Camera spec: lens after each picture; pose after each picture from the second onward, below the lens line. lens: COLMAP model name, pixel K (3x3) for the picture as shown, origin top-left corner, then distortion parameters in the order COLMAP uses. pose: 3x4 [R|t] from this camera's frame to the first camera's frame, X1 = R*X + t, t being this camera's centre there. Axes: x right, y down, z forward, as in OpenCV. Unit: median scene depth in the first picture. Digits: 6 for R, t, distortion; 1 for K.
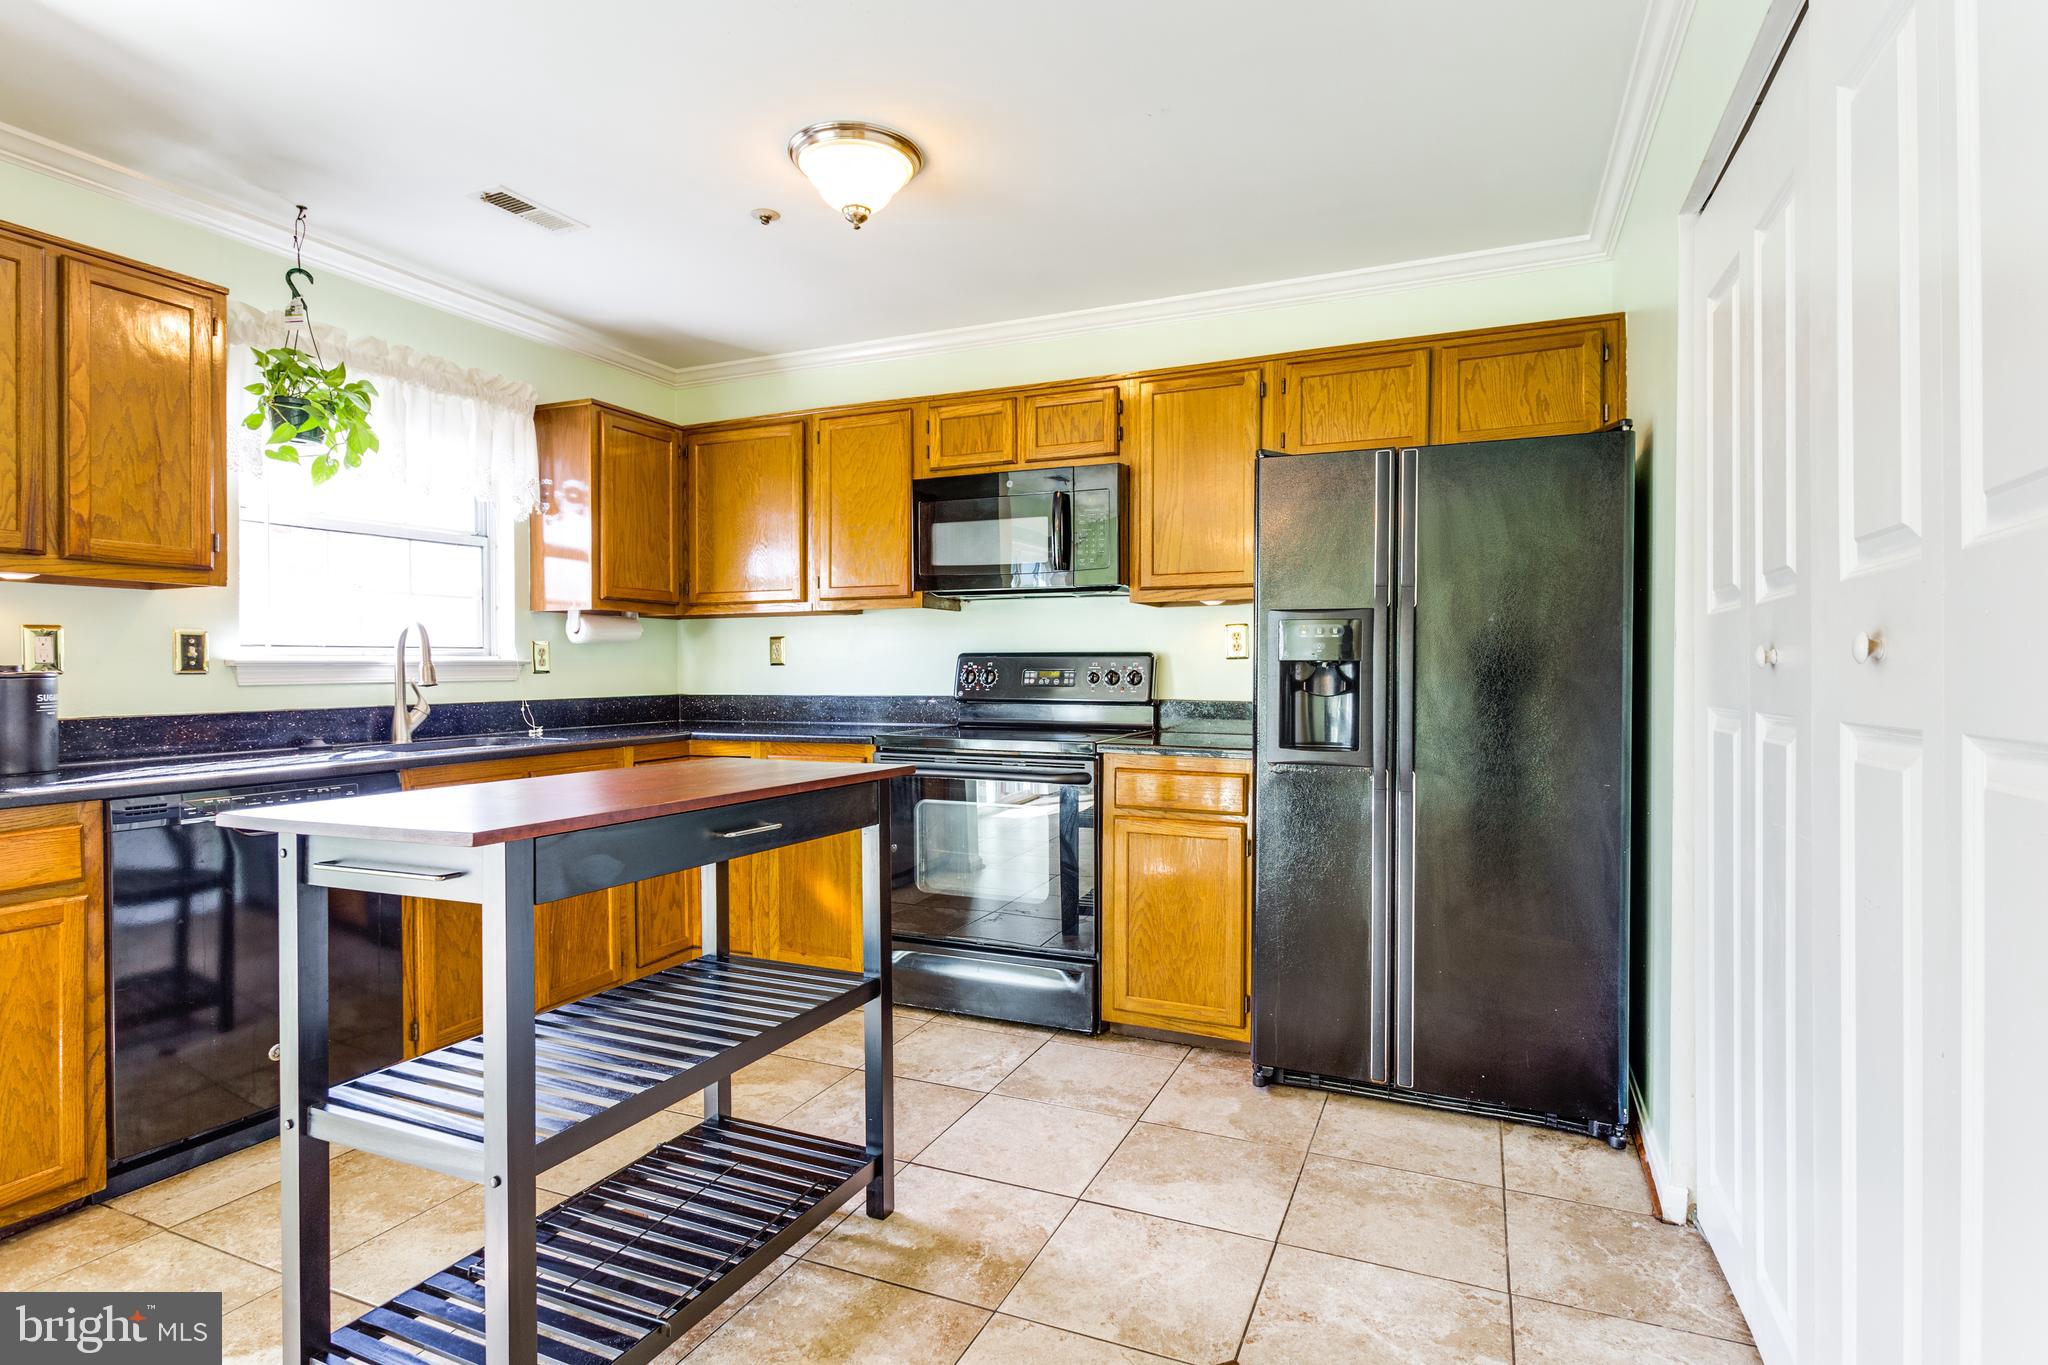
lens RADIAL K [[1008.1, 0, 996.5], [0, 1008.1, 672.2], [0, 0, 1]] dist [0.014359, -0.005878]
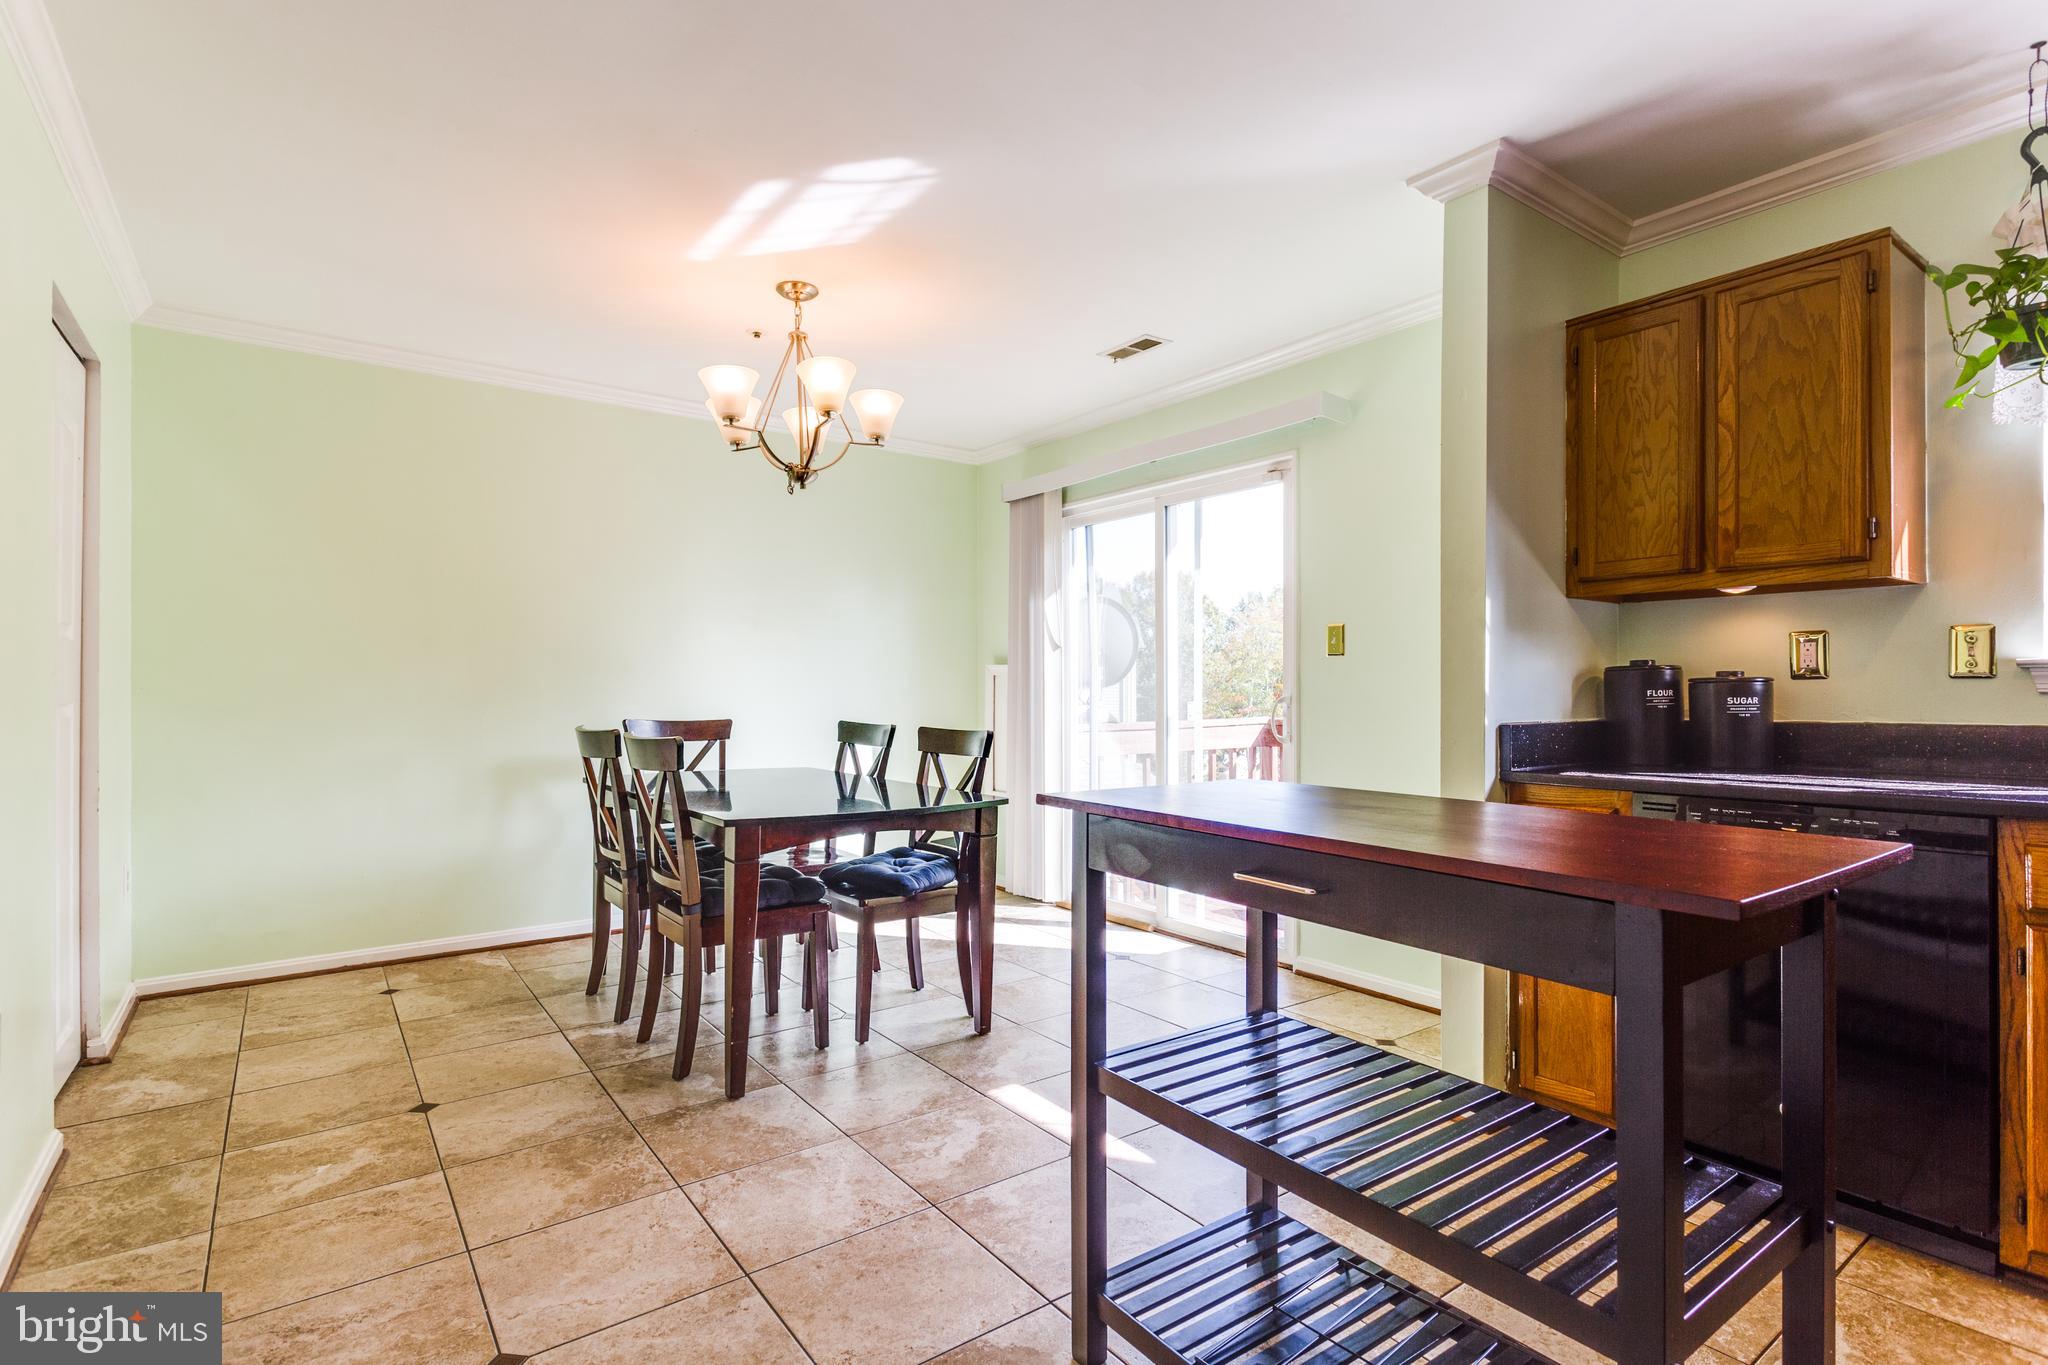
lens RADIAL K [[1008.1, 0, 1047.7], [0, 1008.1, 685.5], [0, 0, 1]] dist [0.014359, -0.005878]
pose [[-0.468169, 0.003857, -0.883631, 0.328379], [0.007526, 0.999972, 0.000377, 0.003550], [0.883607, -0.006474, -0.468184, 0.757540]]
